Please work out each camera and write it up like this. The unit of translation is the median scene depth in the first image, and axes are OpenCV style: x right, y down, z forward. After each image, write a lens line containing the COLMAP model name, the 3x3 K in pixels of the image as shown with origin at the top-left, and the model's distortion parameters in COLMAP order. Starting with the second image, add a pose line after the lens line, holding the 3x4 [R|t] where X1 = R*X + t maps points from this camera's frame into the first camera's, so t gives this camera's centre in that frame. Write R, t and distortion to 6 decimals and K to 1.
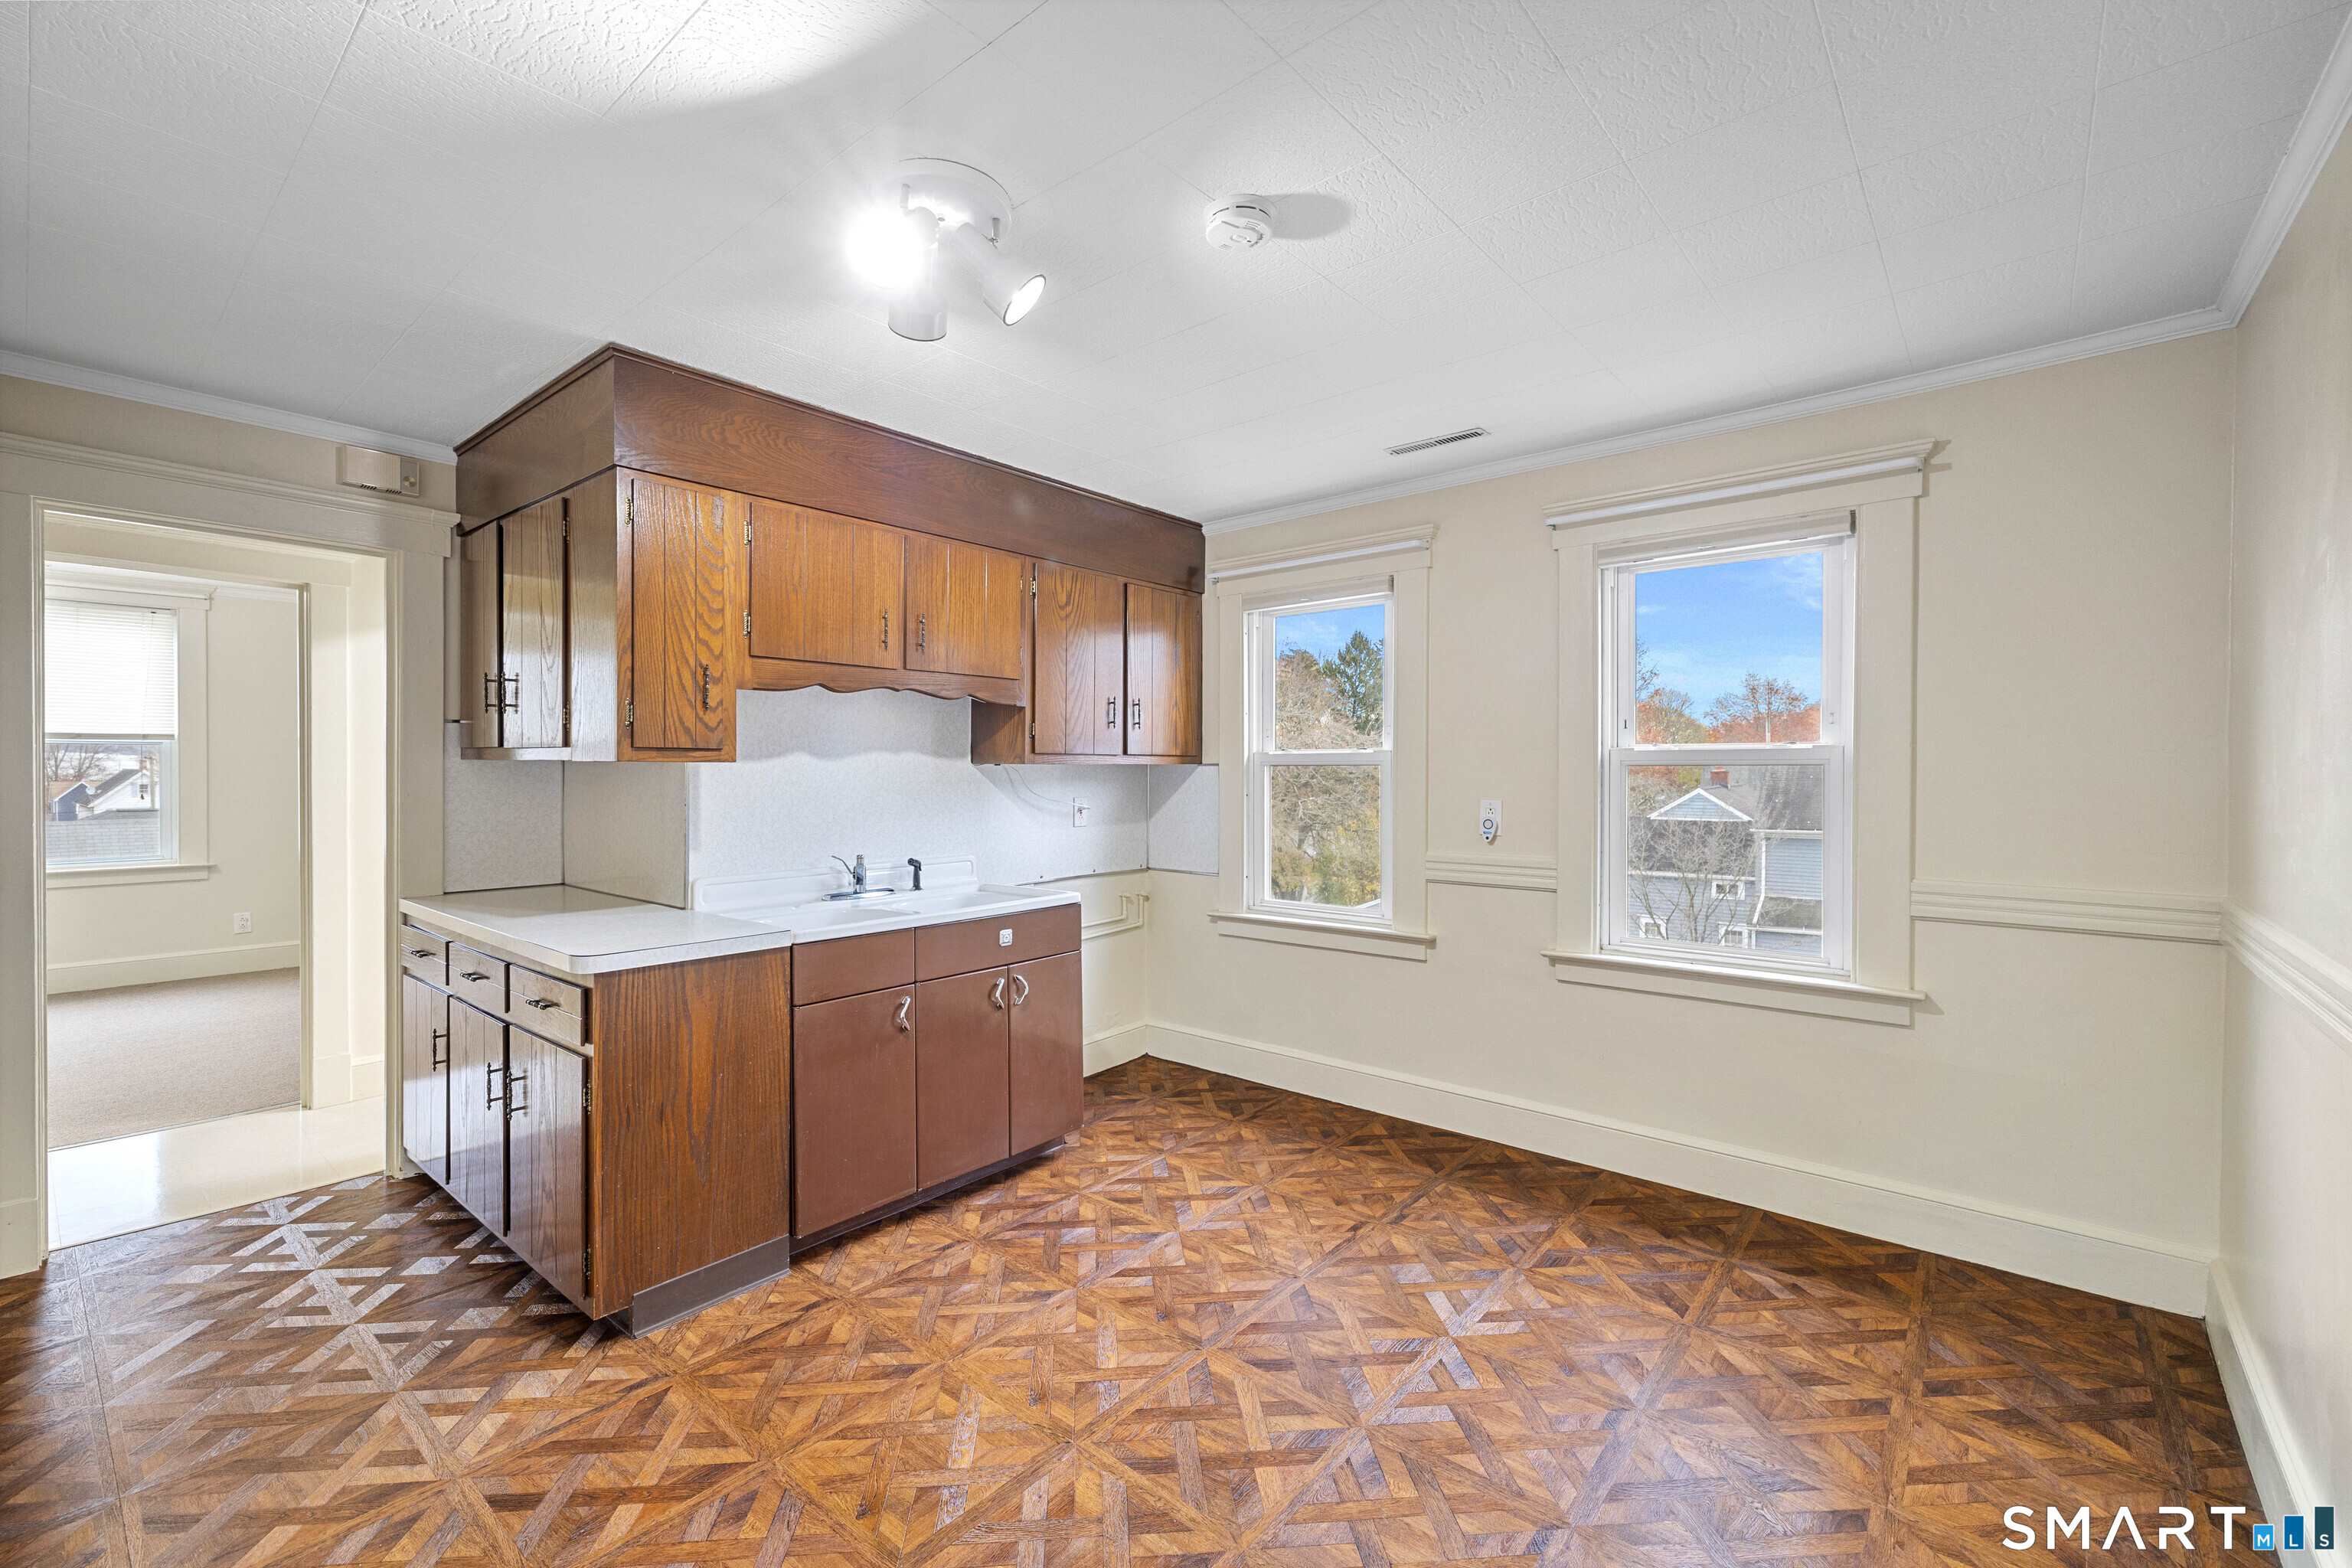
lens RADIAL K [[999.2, 0, 1175.3], [0, 999.2, 777.4], [0, 0, 1]] dist [0.002466, -0.000126]
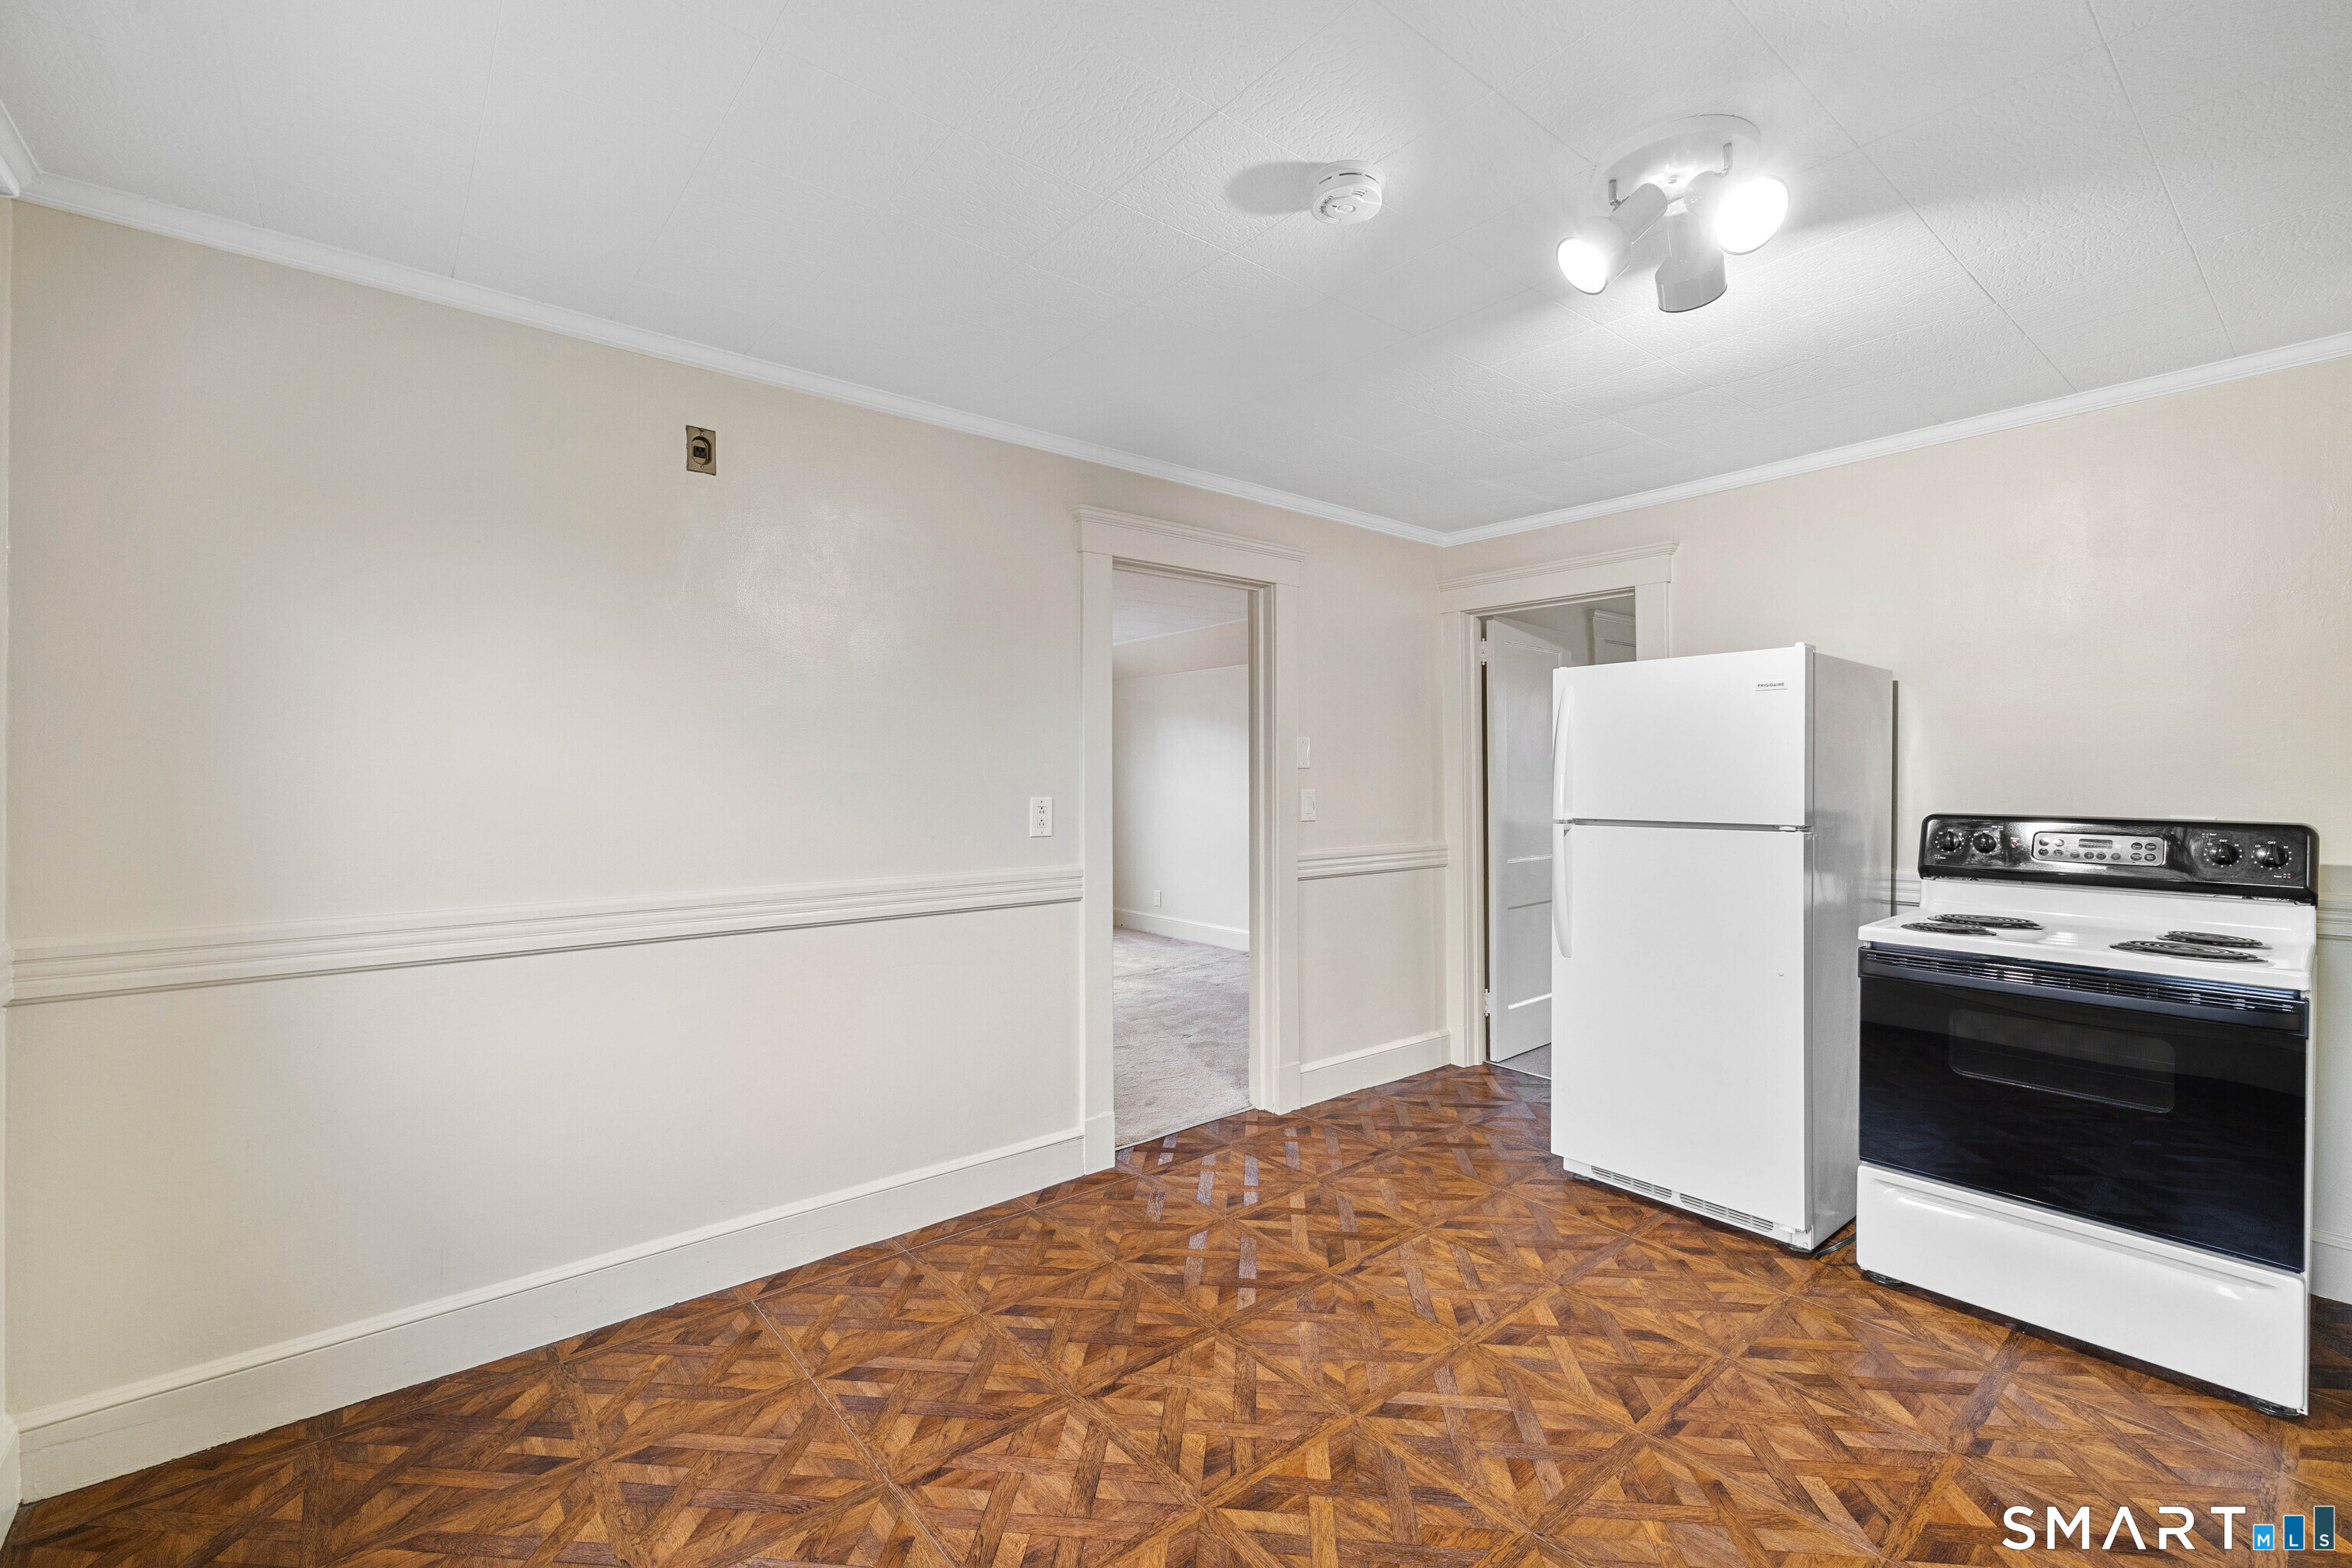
lens RADIAL K [[999.2, 0, 1180.6], [0, 999.2, 778.5], [0, 0, 1]] dist [0.002466, -0.000126]
pose [[-0.984272, -0.000356, 0.176661, 0.050174], [0.003357, 0.999780, 0.020722, -0.020049], [-0.176629, 0.020989, -0.984054, 1.958482]]
